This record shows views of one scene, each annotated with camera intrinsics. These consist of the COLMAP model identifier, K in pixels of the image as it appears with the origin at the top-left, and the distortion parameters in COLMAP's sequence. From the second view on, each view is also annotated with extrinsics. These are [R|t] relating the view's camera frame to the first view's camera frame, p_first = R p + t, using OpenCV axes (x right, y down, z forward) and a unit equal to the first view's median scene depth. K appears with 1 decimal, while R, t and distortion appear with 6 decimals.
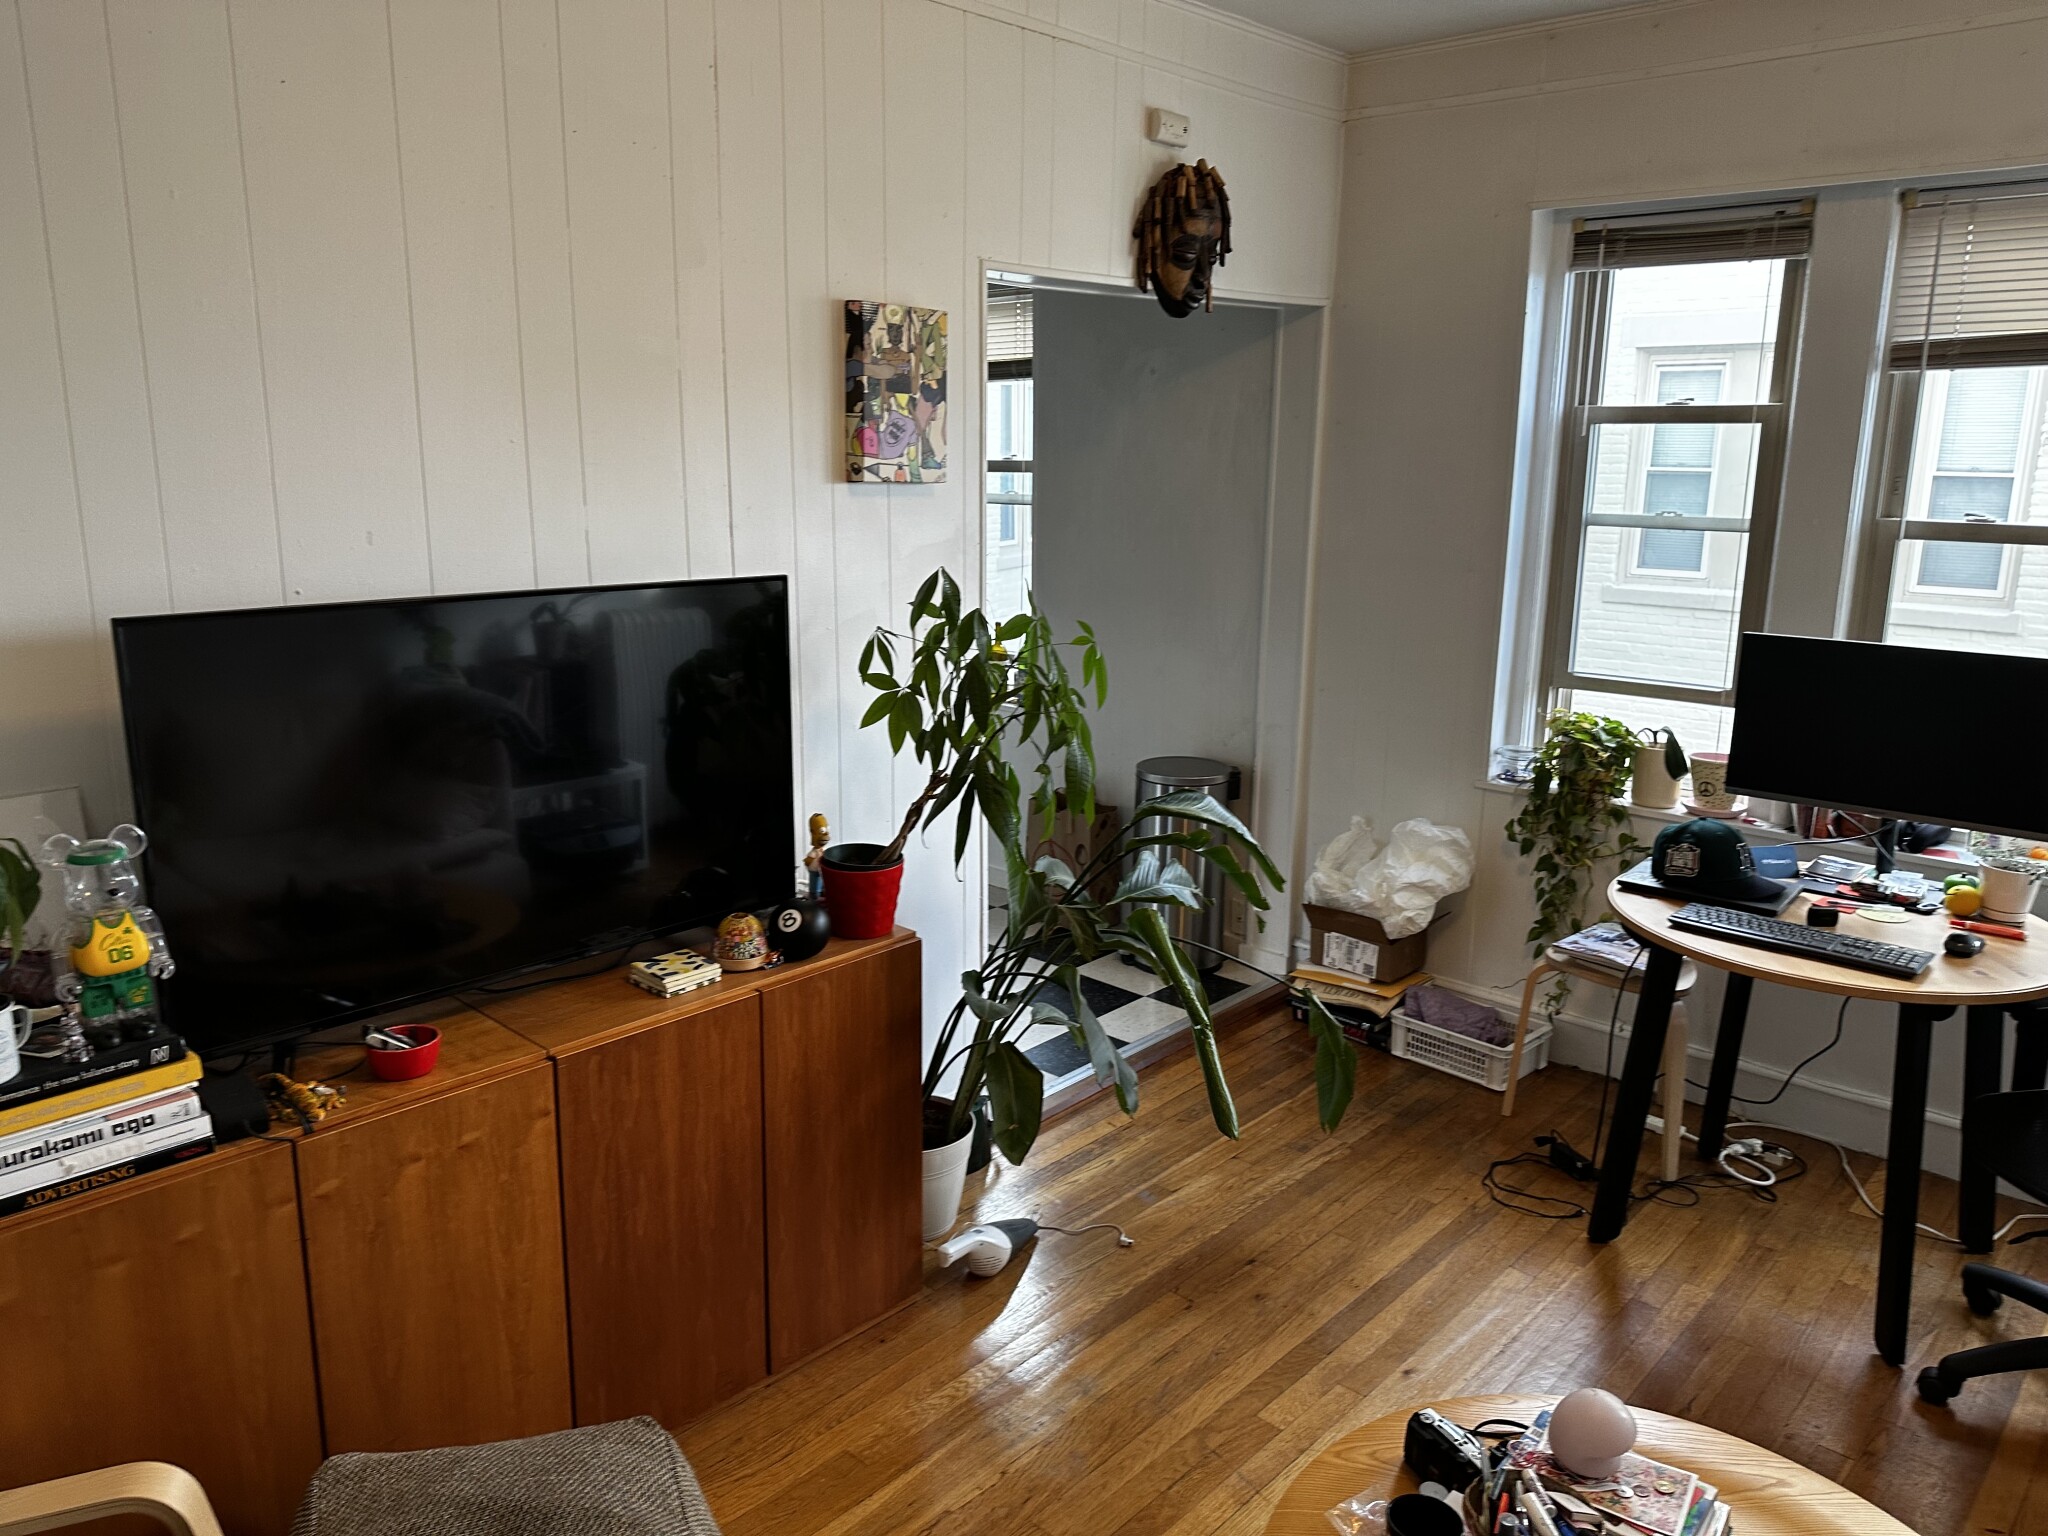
lens RADIAL K [[1425.5, 0, 1024.0], [0, 1425.5, 768.0], [0, 0, 1]] dist [0.077664, -0.000706]
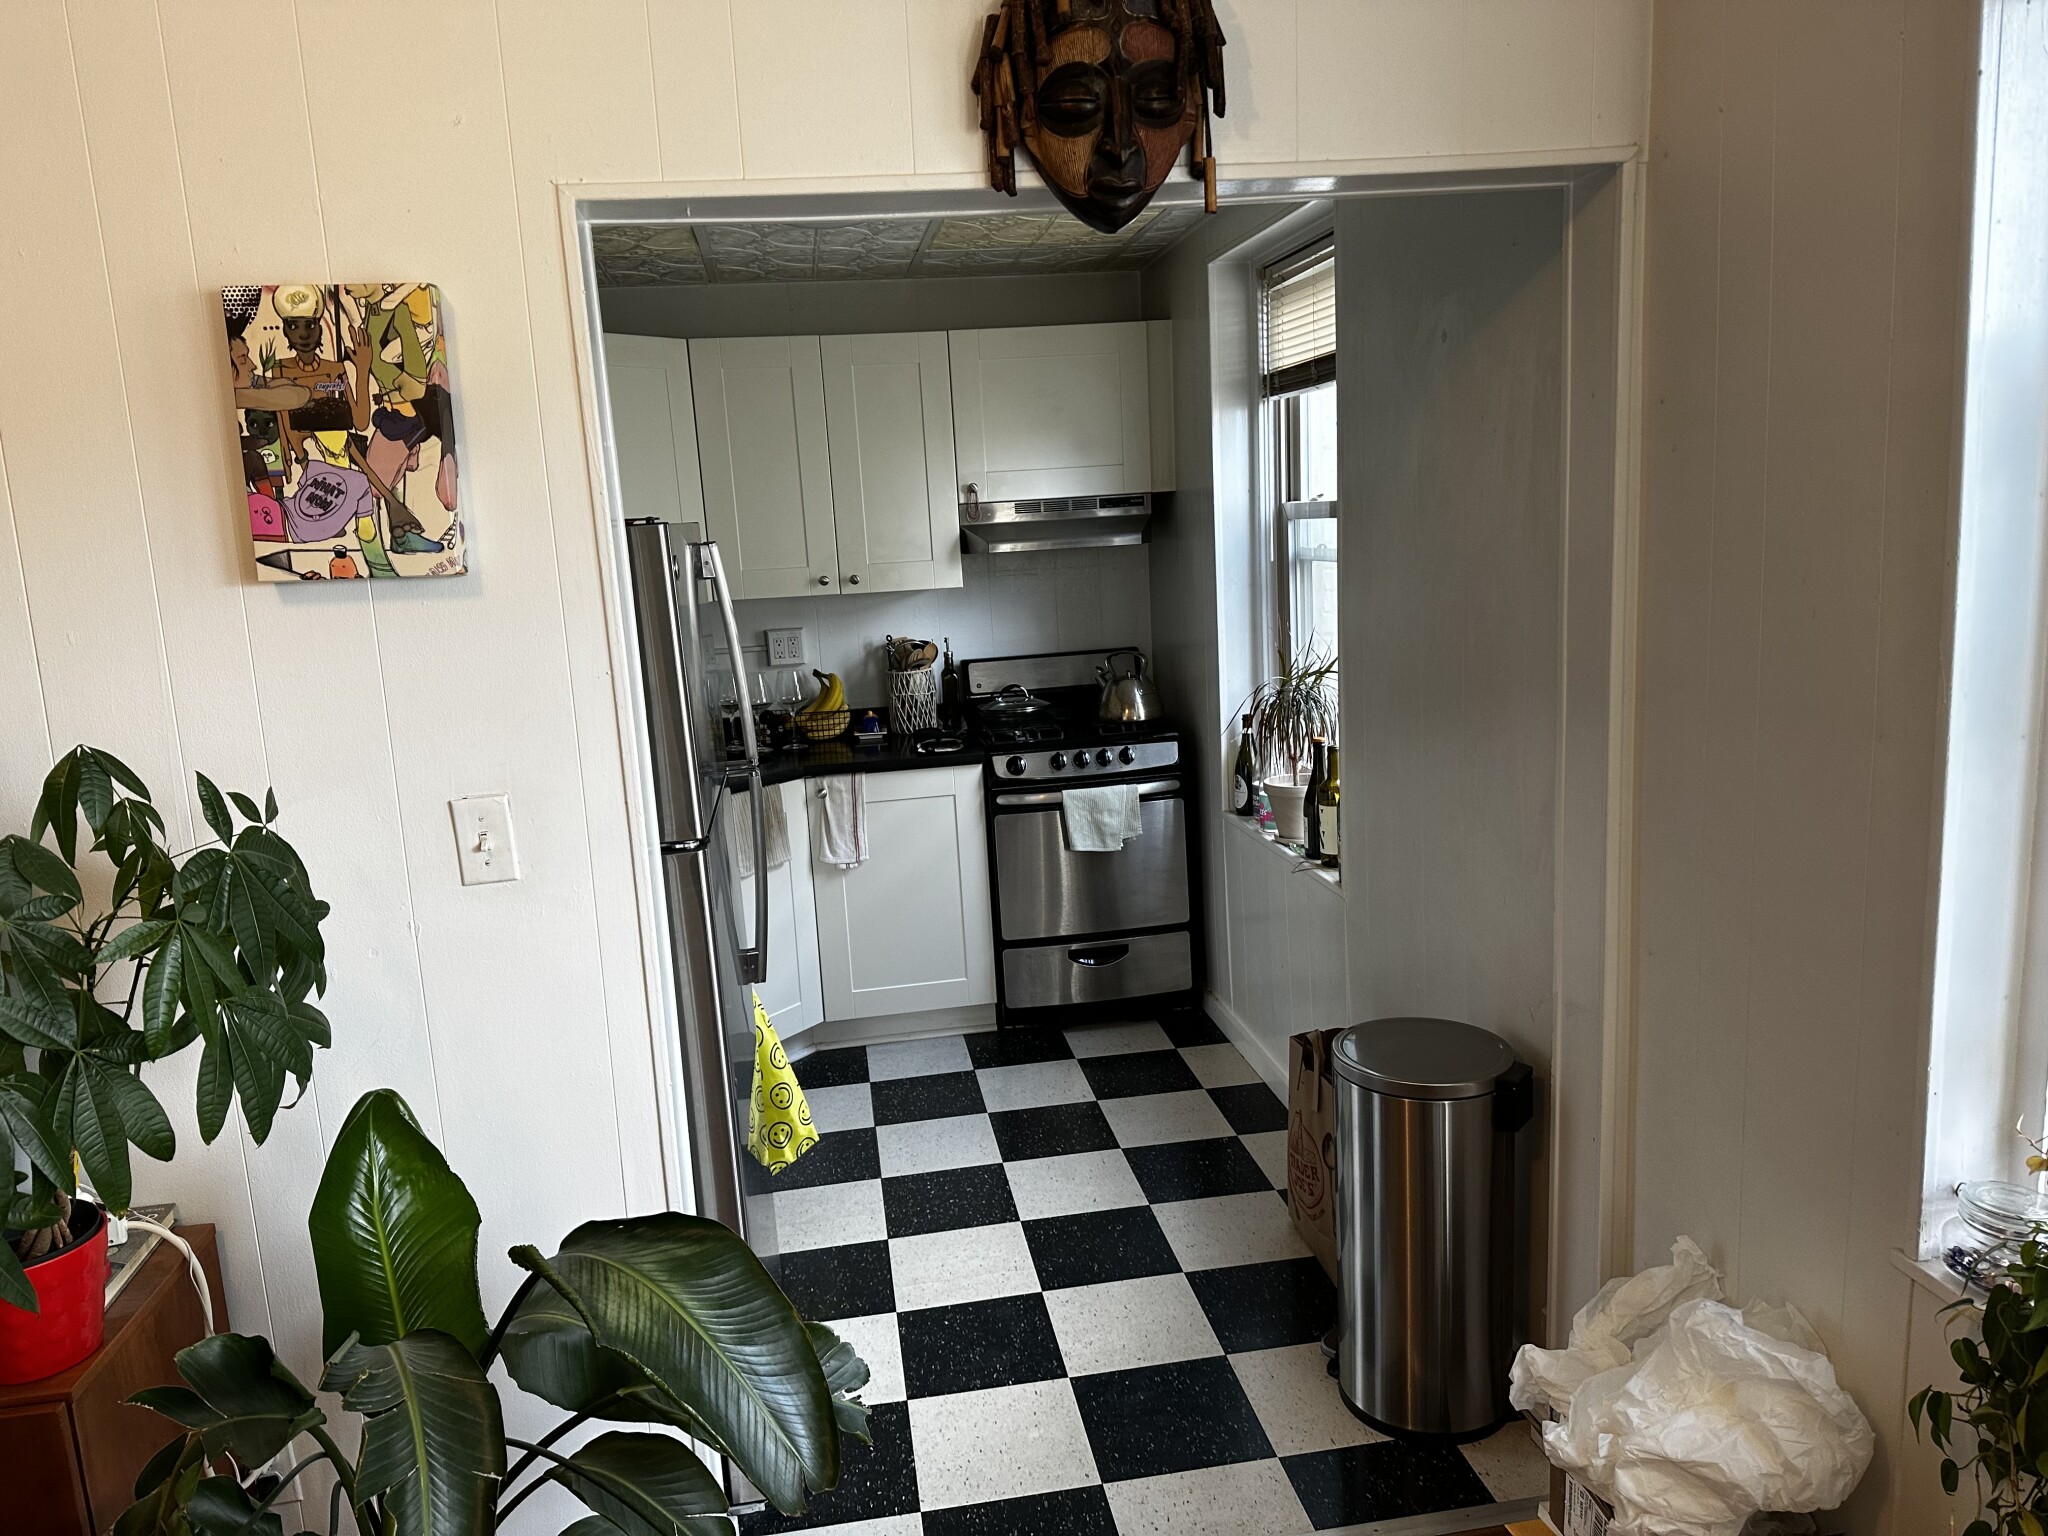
lens RADIAL K [[1492.6, 0, 1024.0], [0, 1492.6, 768.0], [0, 0, 1]] dist [-0.010744, -0.002511]
pose [[0.774822, 0.060620, -0.629266, 0.519445], [-0.082756, 0.996552, -0.005895, -0.141032], [0.626740, 0.056643, 0.777167, 0.700200]]
